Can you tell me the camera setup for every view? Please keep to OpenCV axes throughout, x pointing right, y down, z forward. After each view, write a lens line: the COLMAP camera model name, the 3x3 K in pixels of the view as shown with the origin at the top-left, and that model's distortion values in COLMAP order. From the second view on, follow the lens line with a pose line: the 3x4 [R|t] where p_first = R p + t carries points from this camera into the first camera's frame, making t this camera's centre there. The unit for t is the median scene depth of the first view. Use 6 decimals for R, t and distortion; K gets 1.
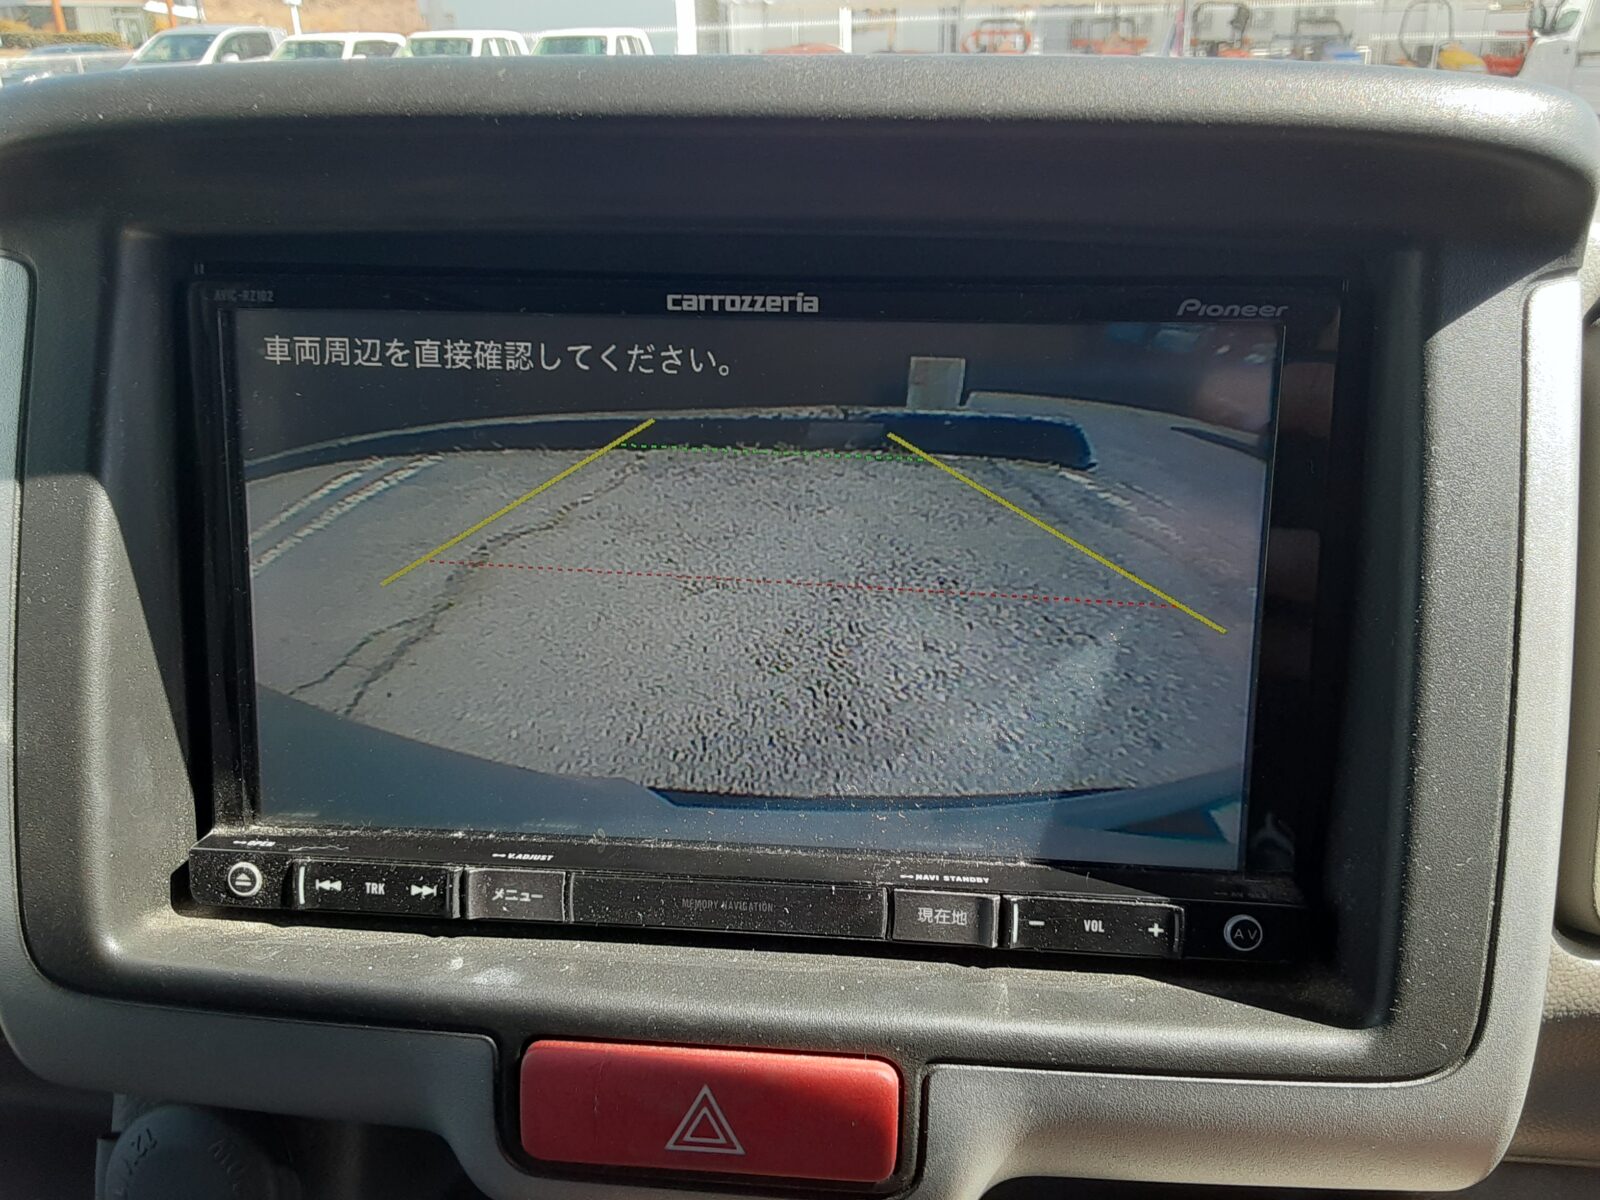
lens RADIAL K [[1276.9, 0, 794.1], [0, 1276.9, 614.9], [0, 0, 1]] dist [0.100450, -0.146474]
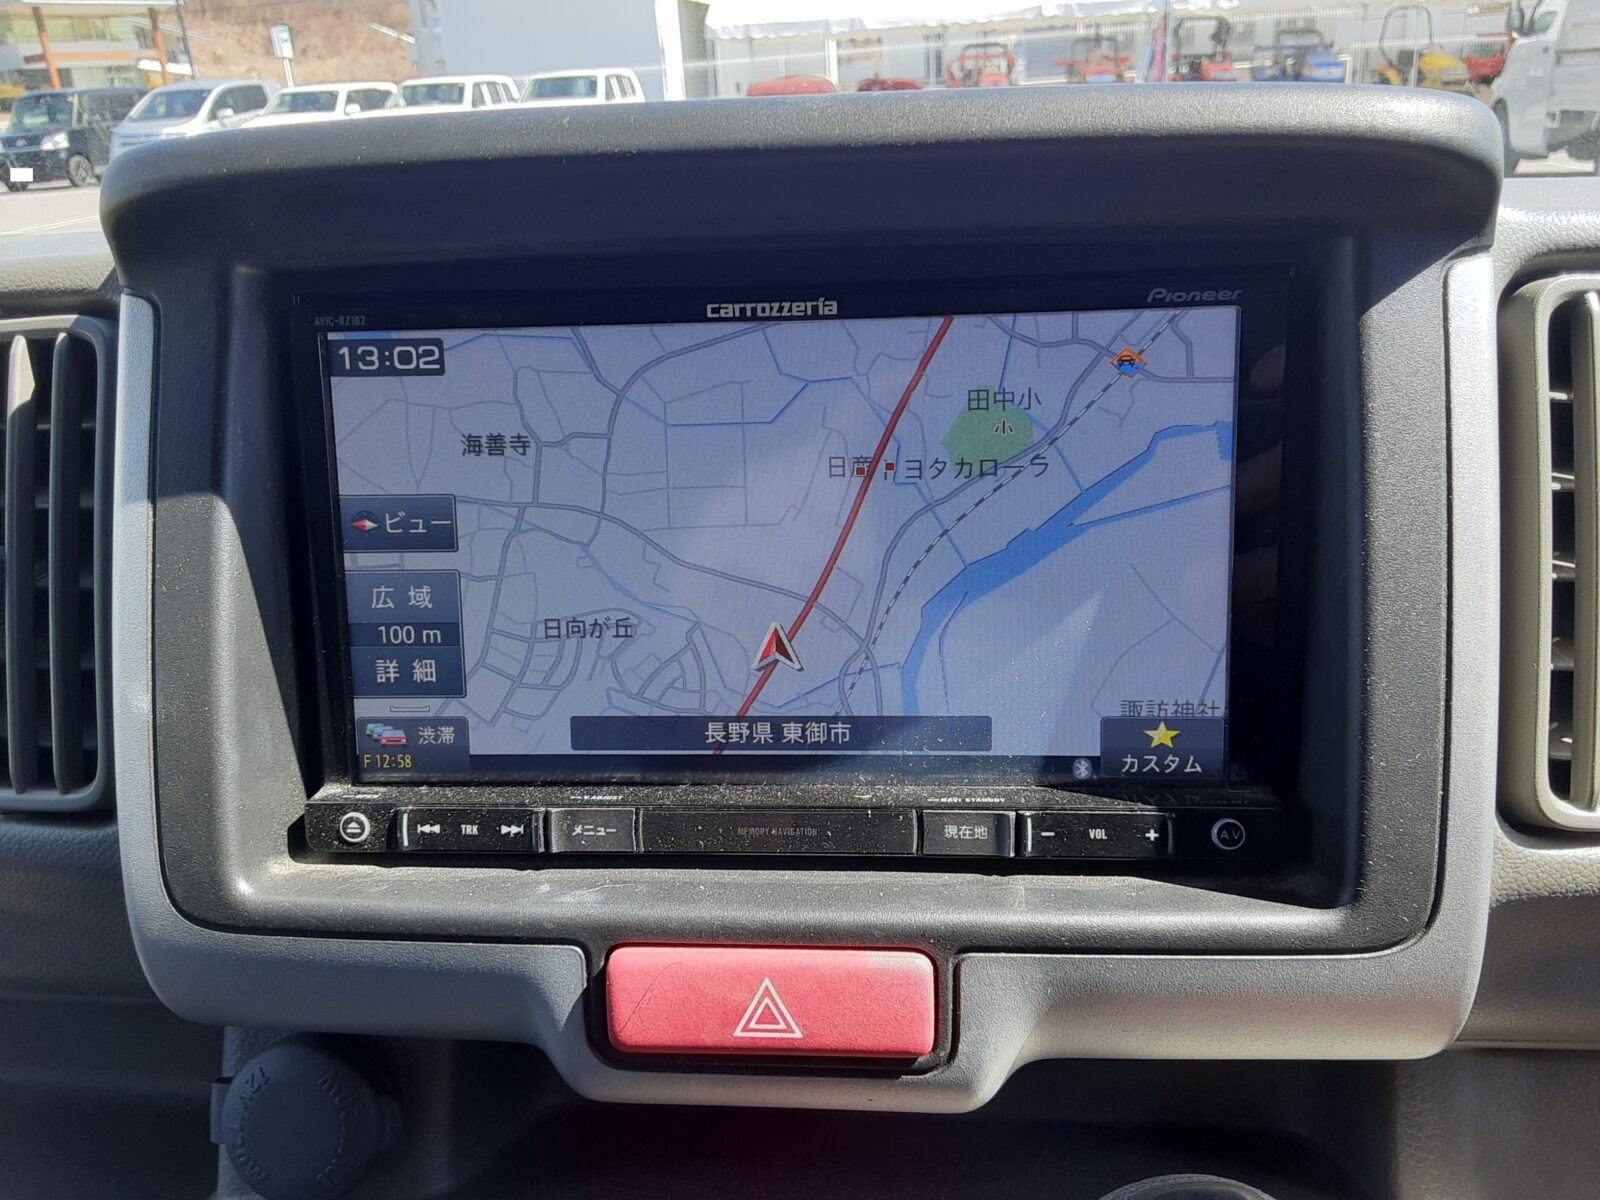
lens RADIAL K [[1302.1, 0, 780.8], [0, 1302.1, 616.1], [0, 0, 1]] dist [0.131695, -0.200815]
pose [[0.999244, -0.037135, -0.011477, -0.027807], [0.036814, 0.998956, -0.027055, 0.064915], [0.012470, 0.026612, 0.999568, -0.171997]]
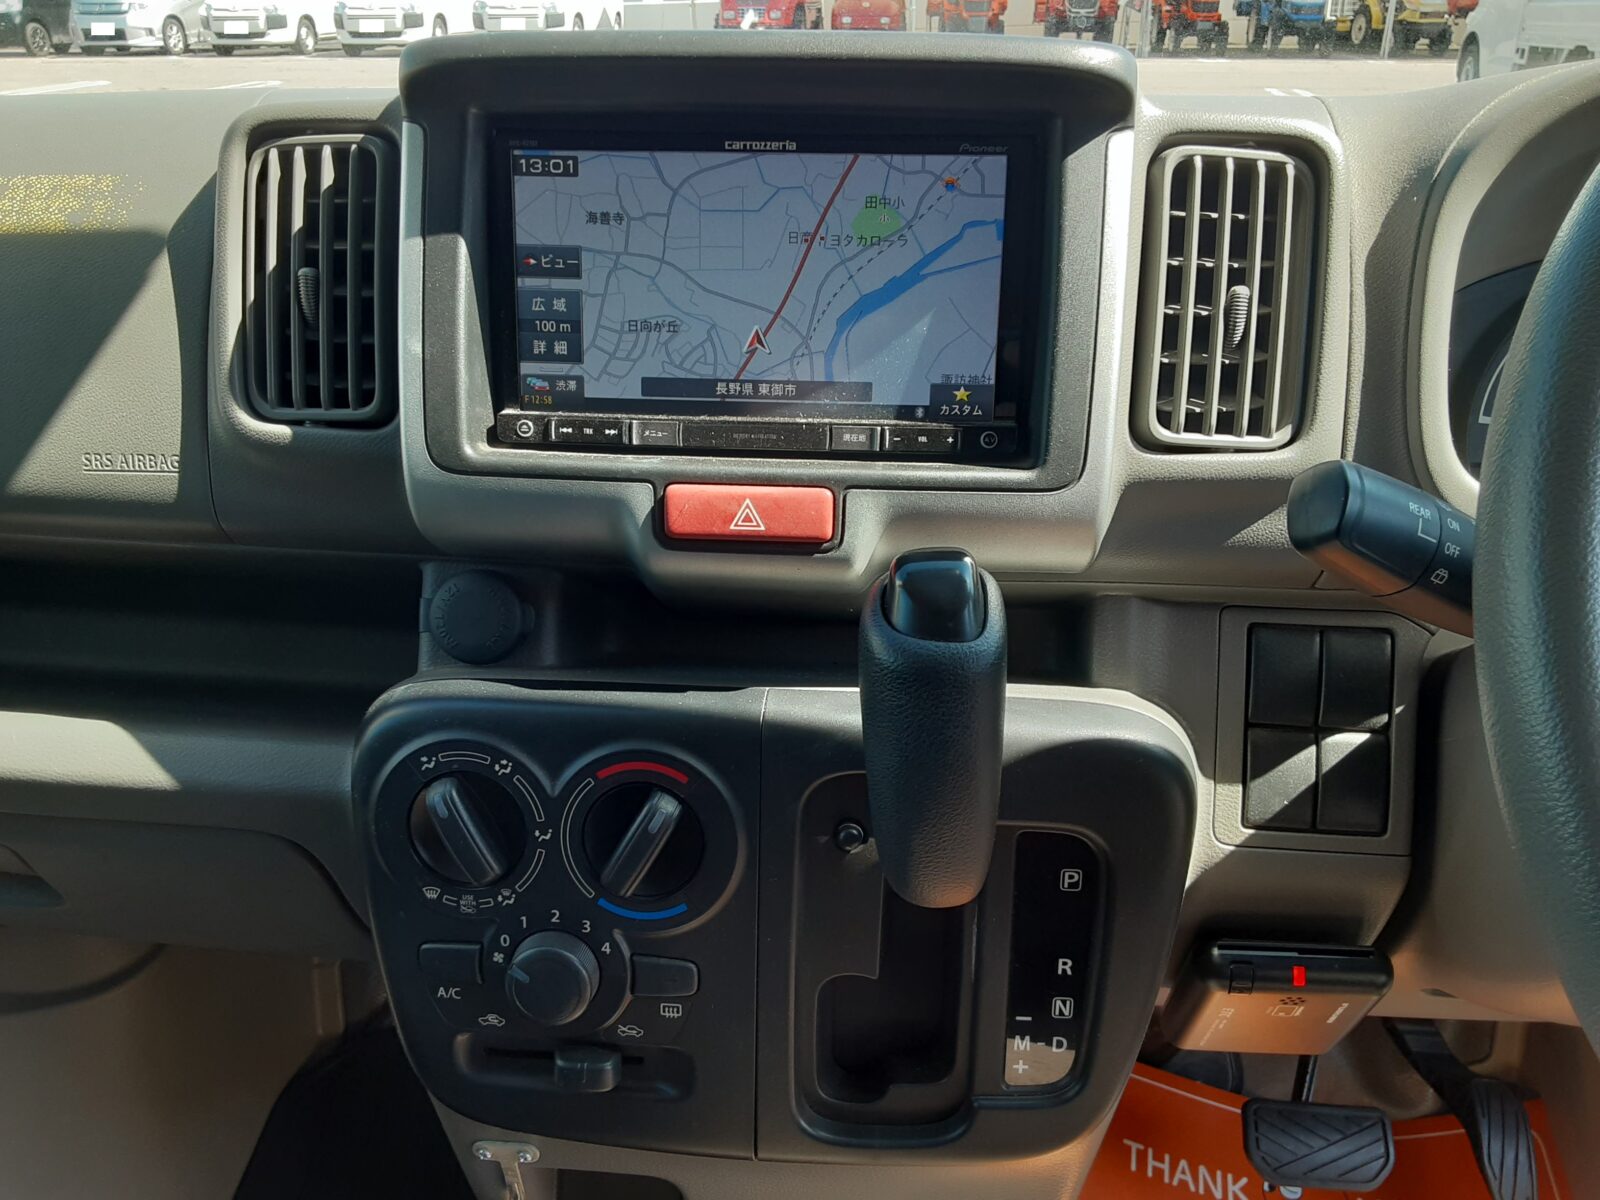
lens RADIAL K [[1246.1, 0, 789.0], [0, 1246.1, 604.8], [0, 0, 1]] dist [0.125186, -0.179630]
pose [[0.999729, -0.003963, 0.022956, -0.042924], [0.002964, 0.999054, 0.043381, 0.413633], [-0.023106, -0.043301, 0.998795, -1.090691]]
